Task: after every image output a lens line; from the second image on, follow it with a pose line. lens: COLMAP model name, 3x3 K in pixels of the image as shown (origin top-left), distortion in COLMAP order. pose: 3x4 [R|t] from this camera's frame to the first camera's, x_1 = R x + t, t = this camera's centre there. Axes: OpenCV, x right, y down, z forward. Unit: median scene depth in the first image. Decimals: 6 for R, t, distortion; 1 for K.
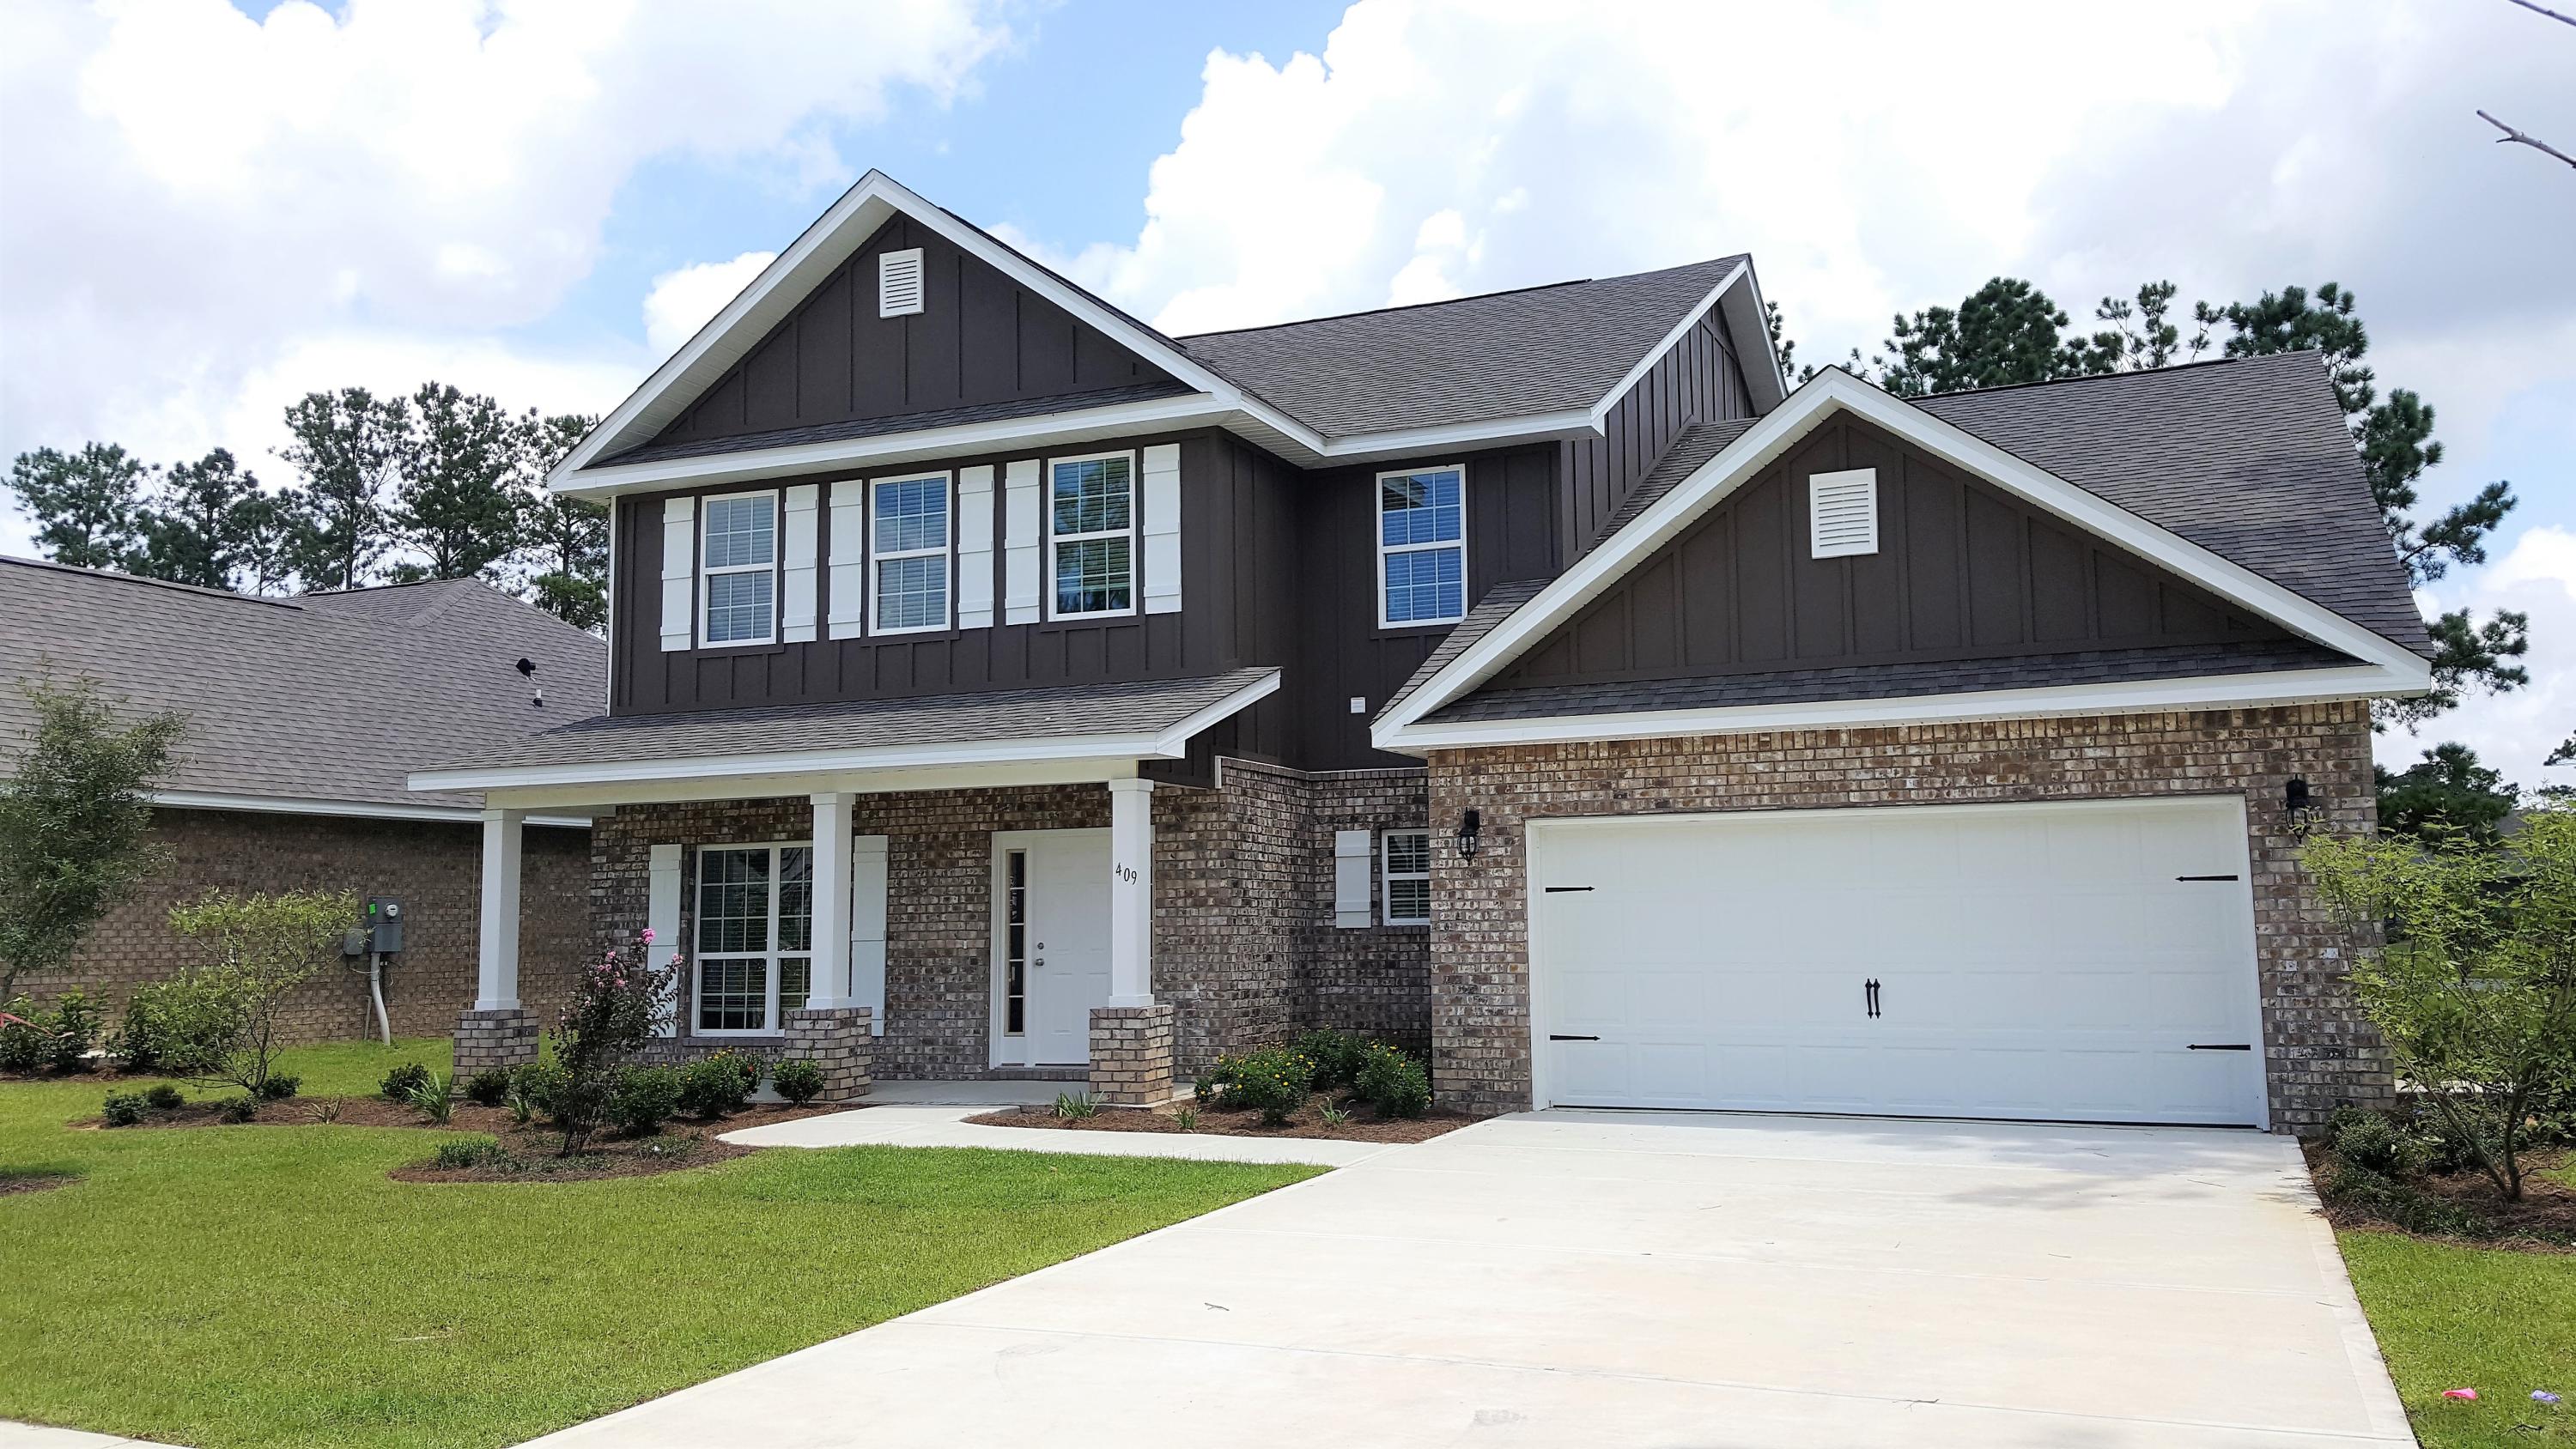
lens RADIAL K [[1956.8, 0, 1274.2], [0, 1956.8, 711.0], [0, 0, 1]] dist [0.070167, -0.008207]
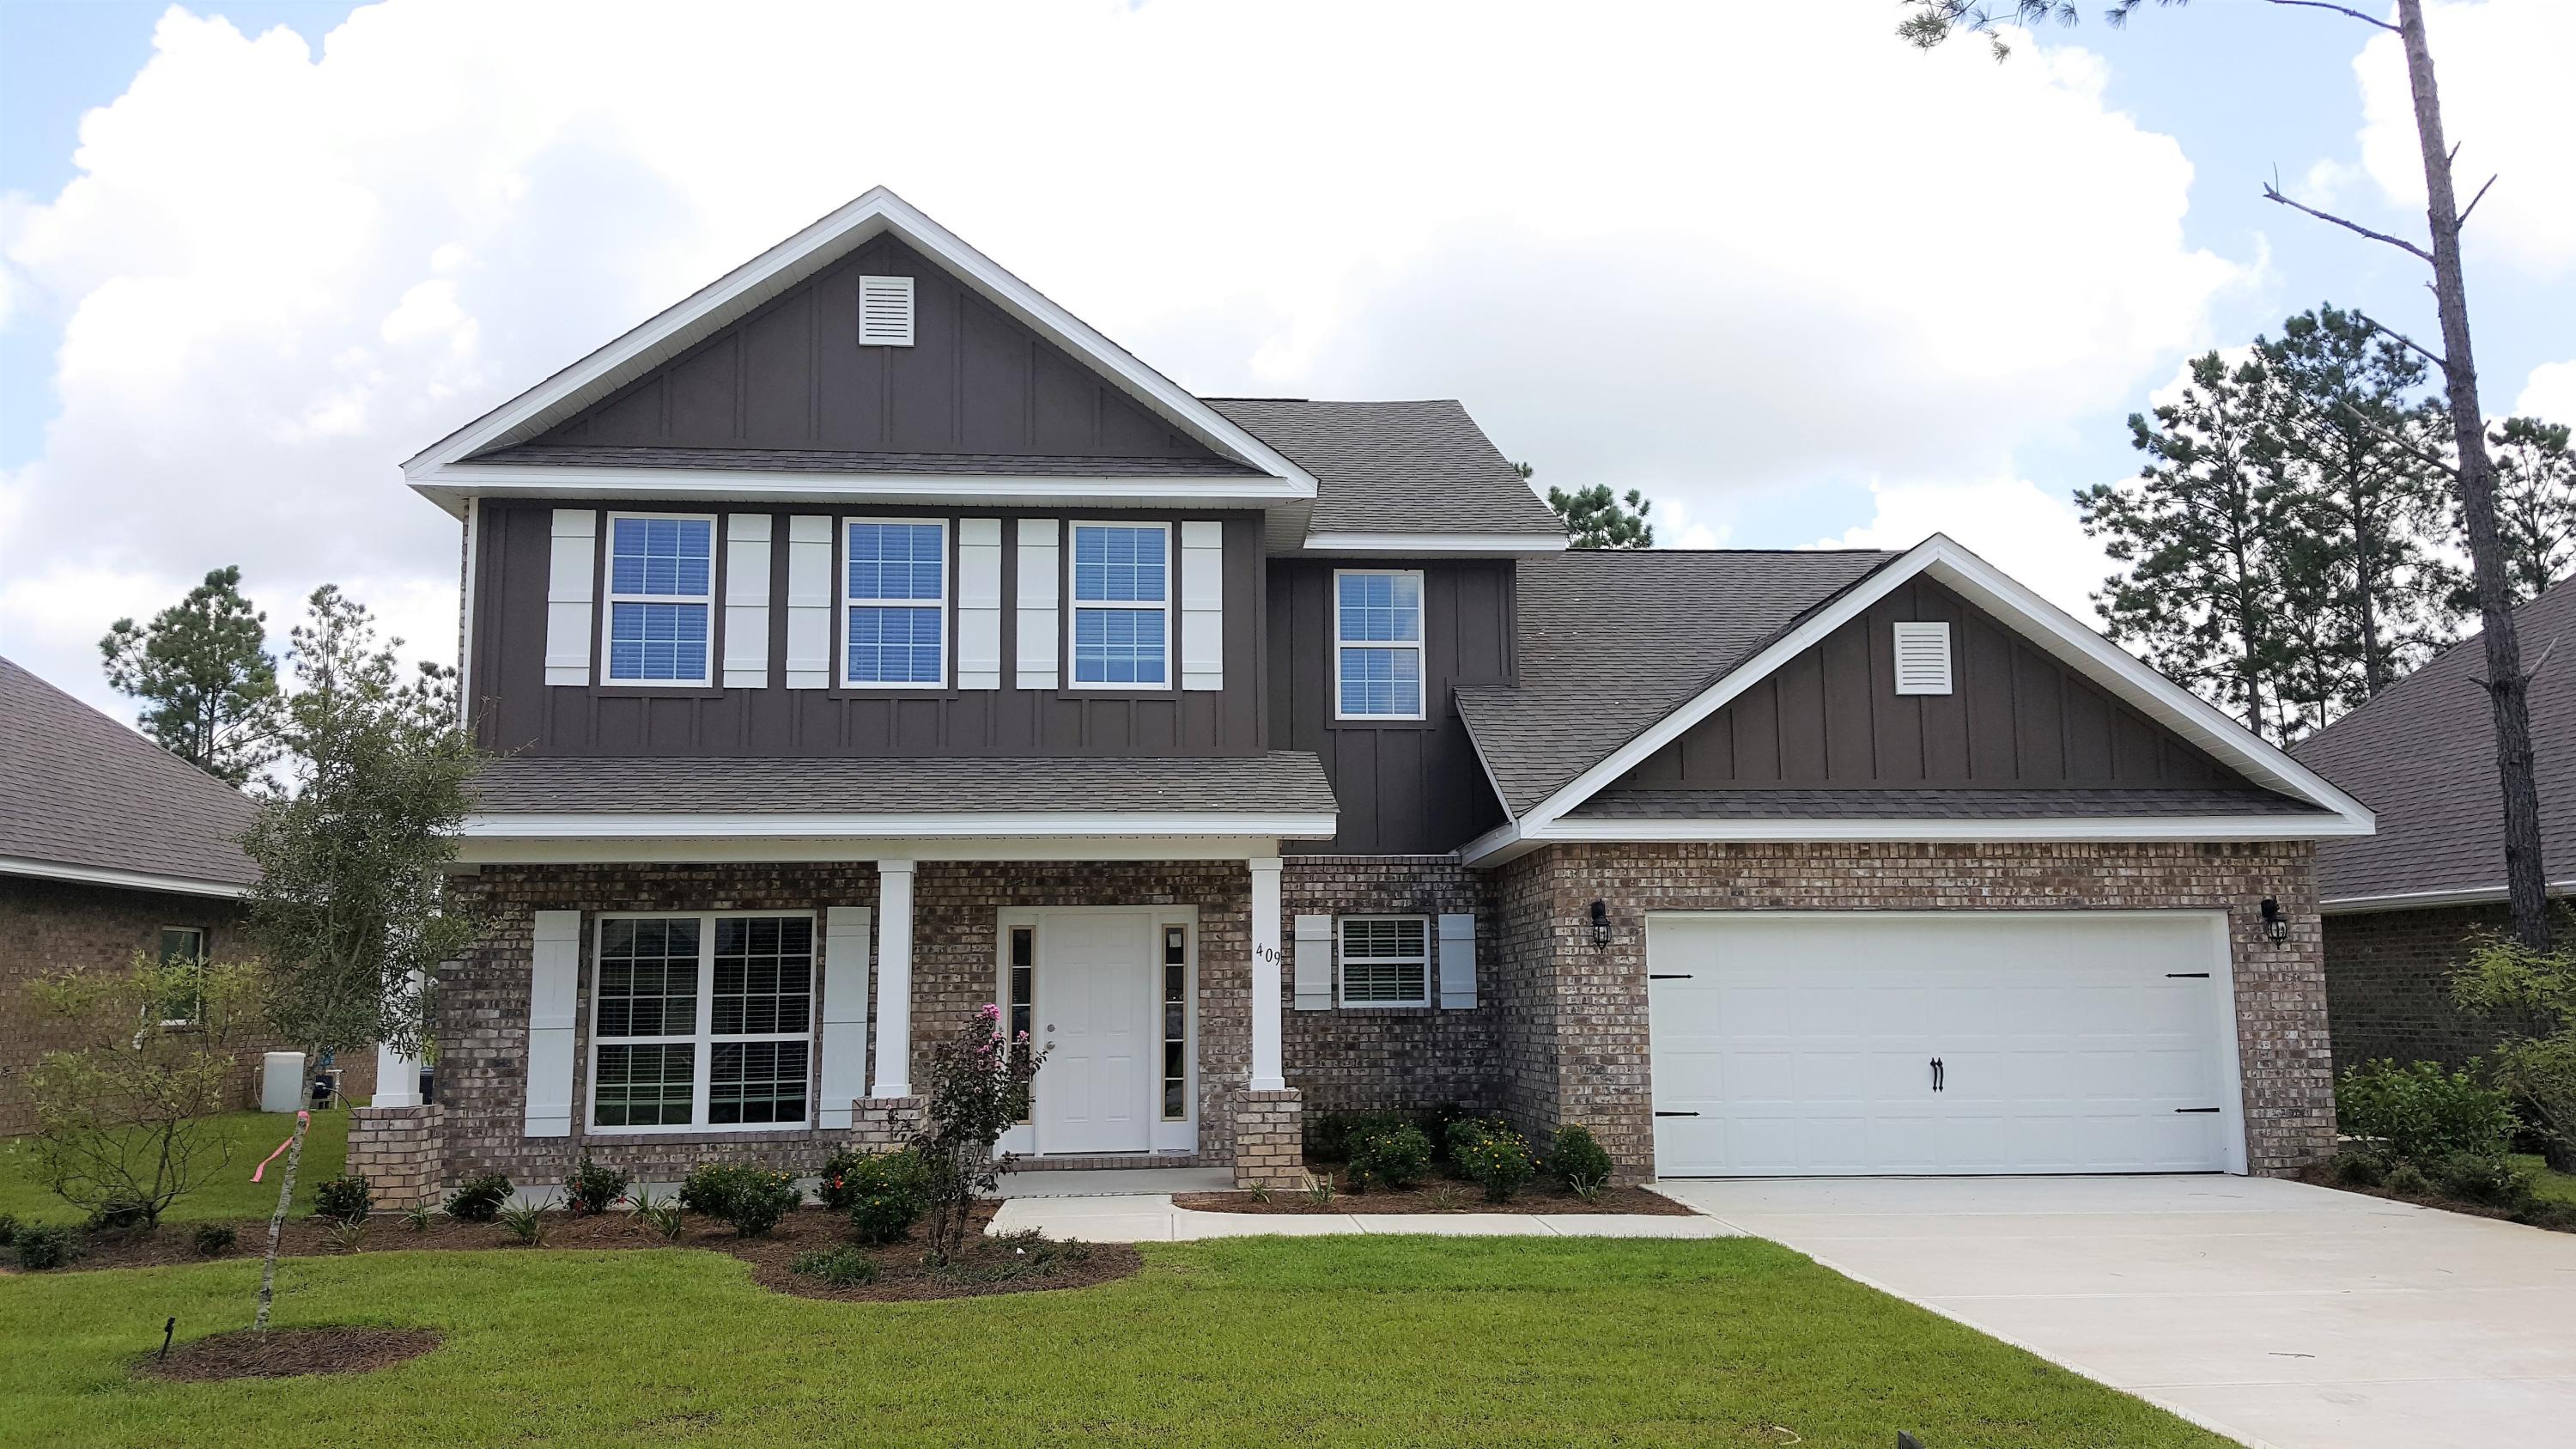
lens RADIAL K [[1957.4, 0, 1271.8], [0, 1957.4, 737.4], [0, 0, 1]] dist [0.070167, -0.008207]
pose [[0.892678, 0.066273, 0.445797, -0.471572], [-0.053338, 0.997713, -0.041517, 0.013130], [-0.447529, 0.013284, 0.894171, 0.101011]]
